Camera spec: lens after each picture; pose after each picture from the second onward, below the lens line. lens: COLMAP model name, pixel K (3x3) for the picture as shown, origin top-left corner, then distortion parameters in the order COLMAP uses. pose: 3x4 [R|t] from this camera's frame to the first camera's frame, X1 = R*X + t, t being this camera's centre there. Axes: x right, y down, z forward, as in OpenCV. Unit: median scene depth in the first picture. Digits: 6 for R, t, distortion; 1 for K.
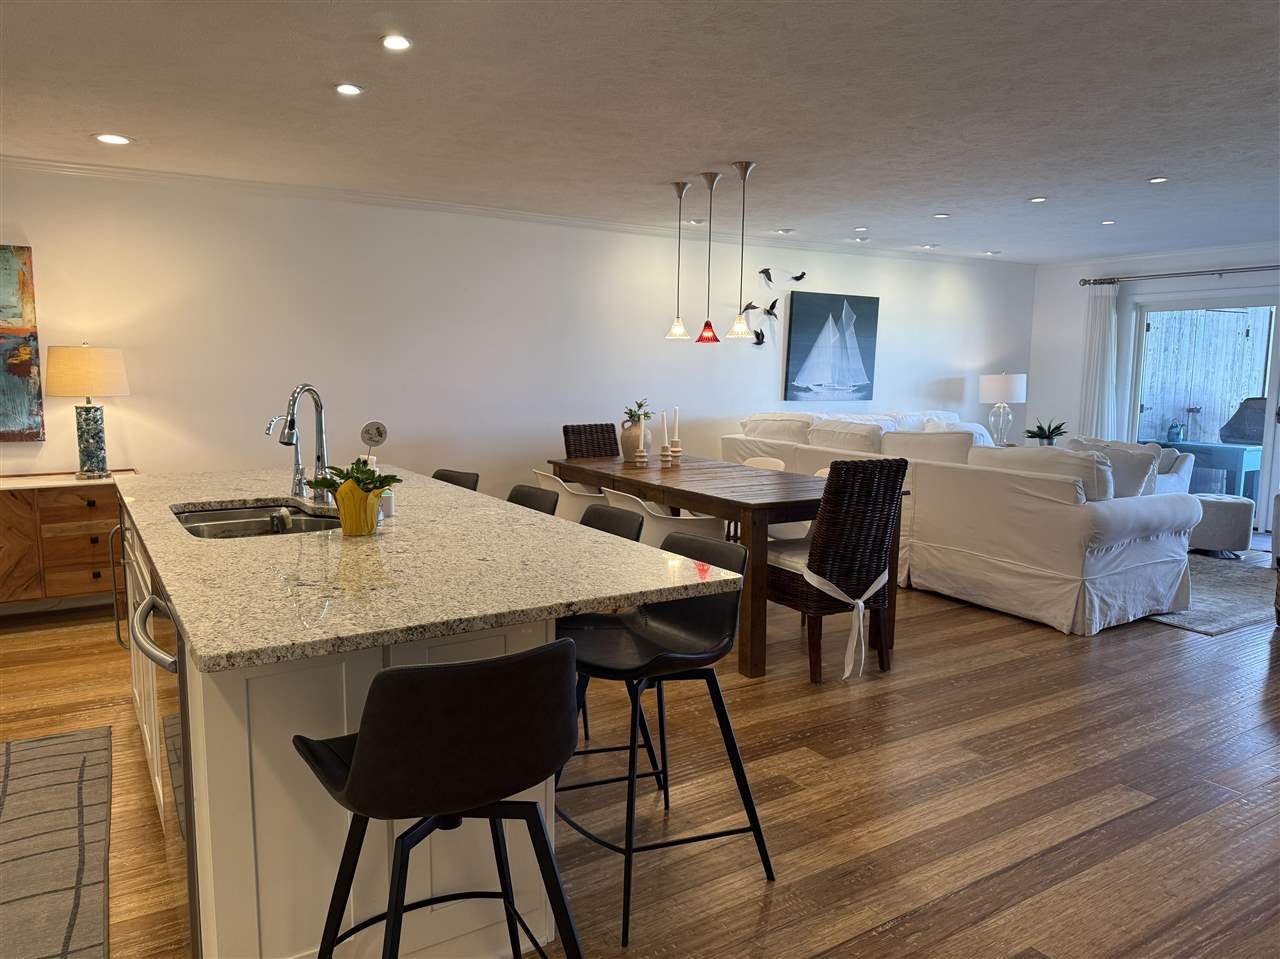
lens RADIAL K [[909.6, 0, 646.6], [0, 909.6, 481.1], [0, 0, 1]] dist [0.068073, -0.084895]
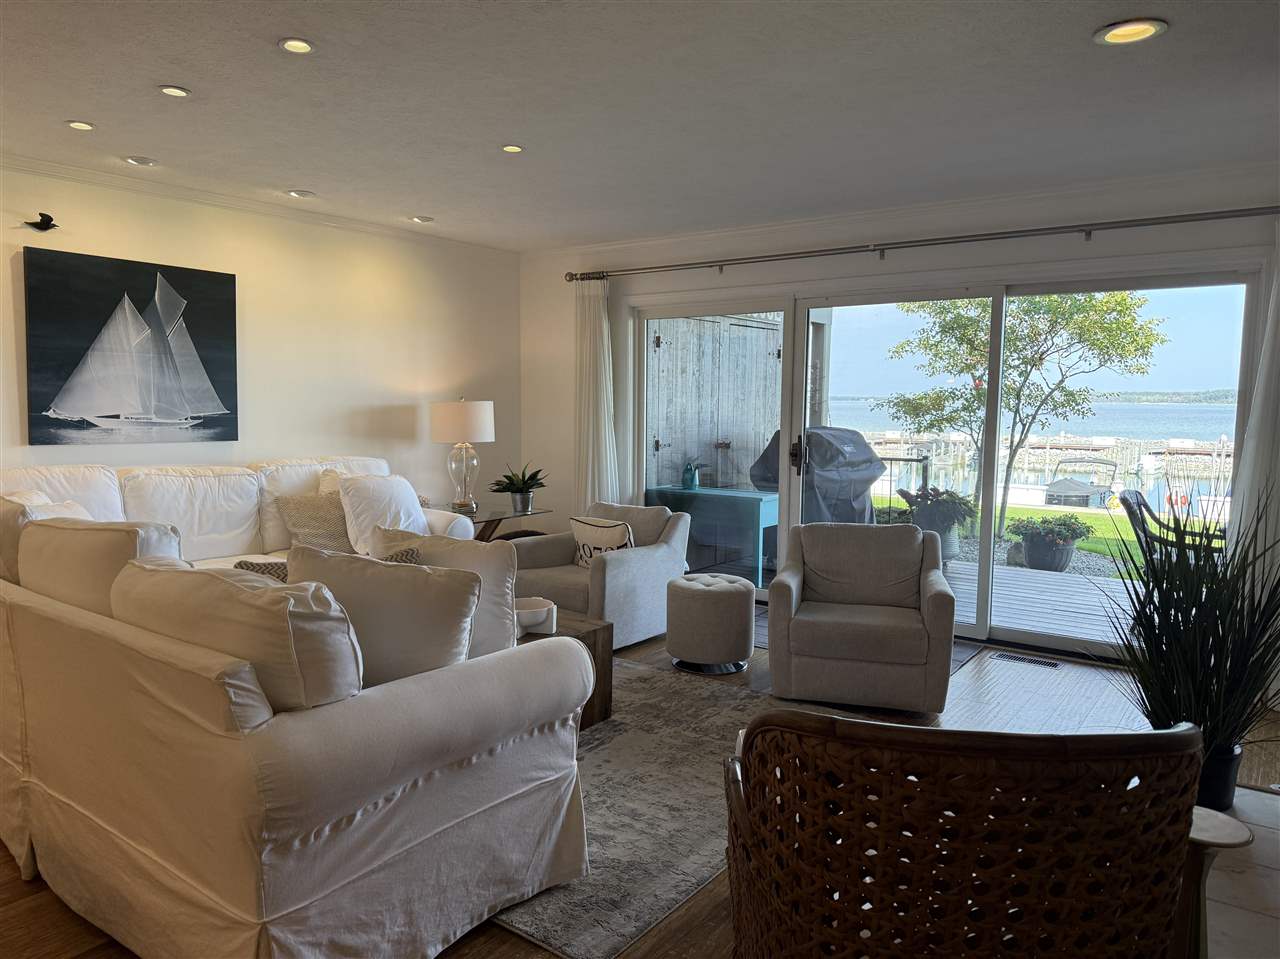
lens RADIAL K [[909.6, 0, 646.6], [0, 909.6, 481.1], [0, 0, 1]] dist [0.068073, -0.084895]
pose [[0.929773, -0.031080, 0.366819, 0.537405], [0.041910, 0.998888, -0.021594, -0.070932], [-0.365740, 0.035450, 0.930042, 0.629273]]
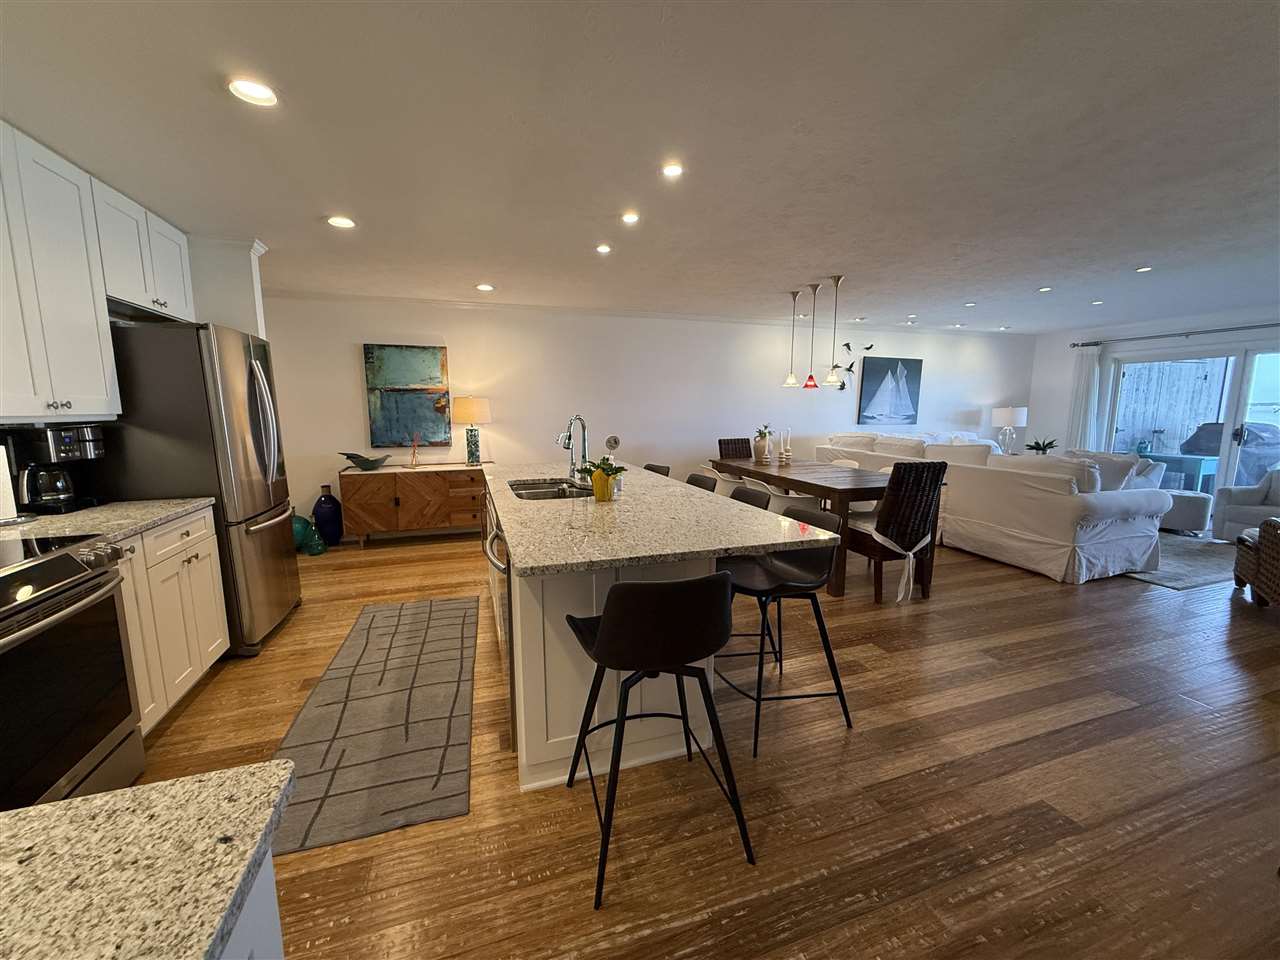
lens RADIAL K [[516.9, 0, 640.0], [0, 516.9, 480.0], [0, 0, 1]] dist [0.011400, -0.003771]
pose [[0.972020, 0.023245, -0.233745, -0.009533], [-0.019520, 0.999643, 0.018238, -0.000132], [0.234086, -0.013165, 0.972127, 0.032493]]
